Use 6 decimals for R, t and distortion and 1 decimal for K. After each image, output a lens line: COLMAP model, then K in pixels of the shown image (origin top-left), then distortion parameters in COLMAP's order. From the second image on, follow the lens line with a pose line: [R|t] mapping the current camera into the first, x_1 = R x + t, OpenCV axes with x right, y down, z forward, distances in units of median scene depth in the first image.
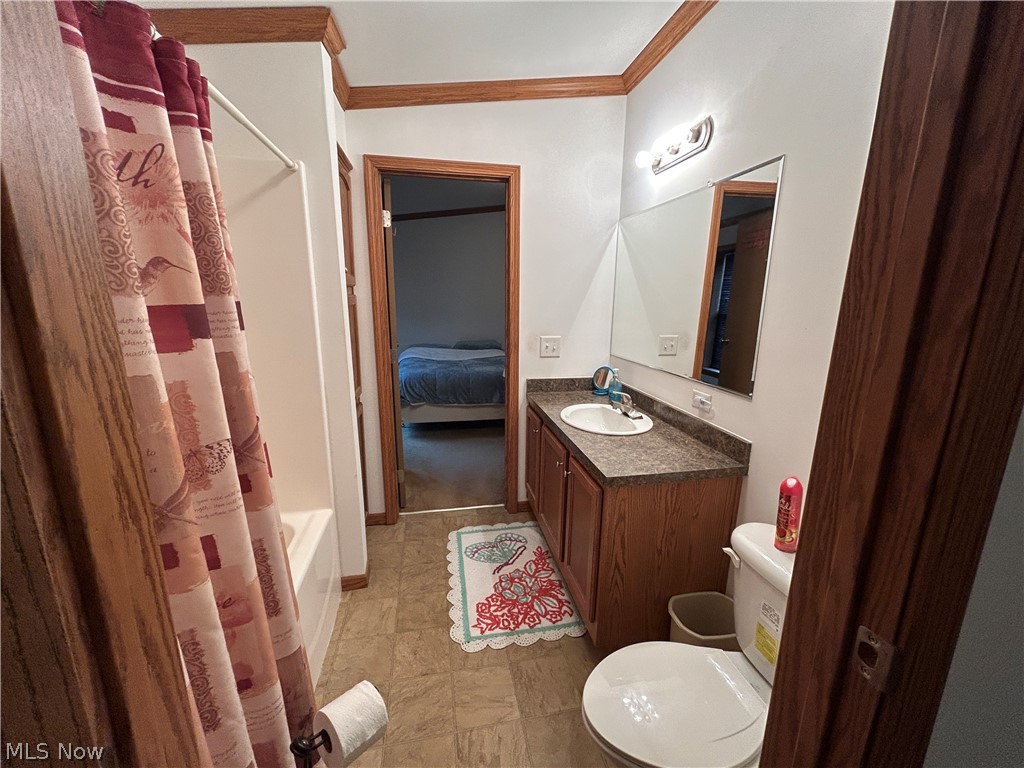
lens RADIAL K [[410.8, 0, 512.1], [0, 410.8, 386.8], [0, 0, 1]] dist [-0.001075, 0.000191]
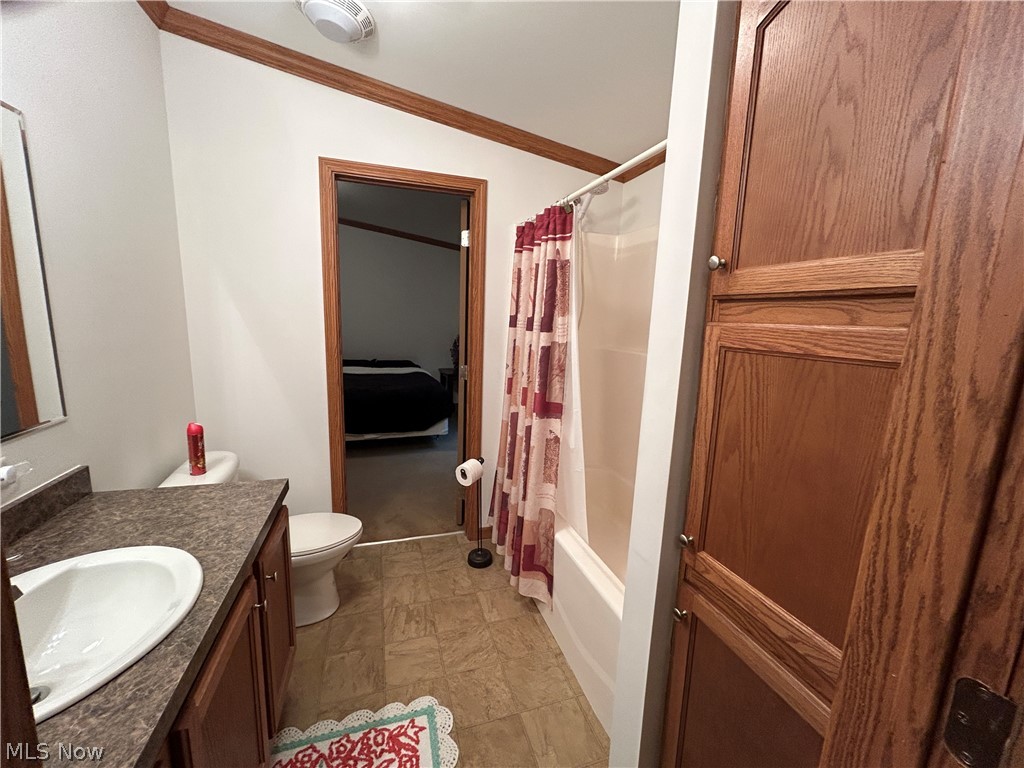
lens RADIAL K [[410.8, 0, 512.0], [0, 410.8, 384.3], [0, 0, 1]] dist [-0.001075, 0.000191]
pose [[-0.991829, -0.028889, -0.124260, -0.144308], [-0.074091, 0.923362, 0.376713, -0.325792], [0.103855, 0.382841, -0.917958, 1.480174]]
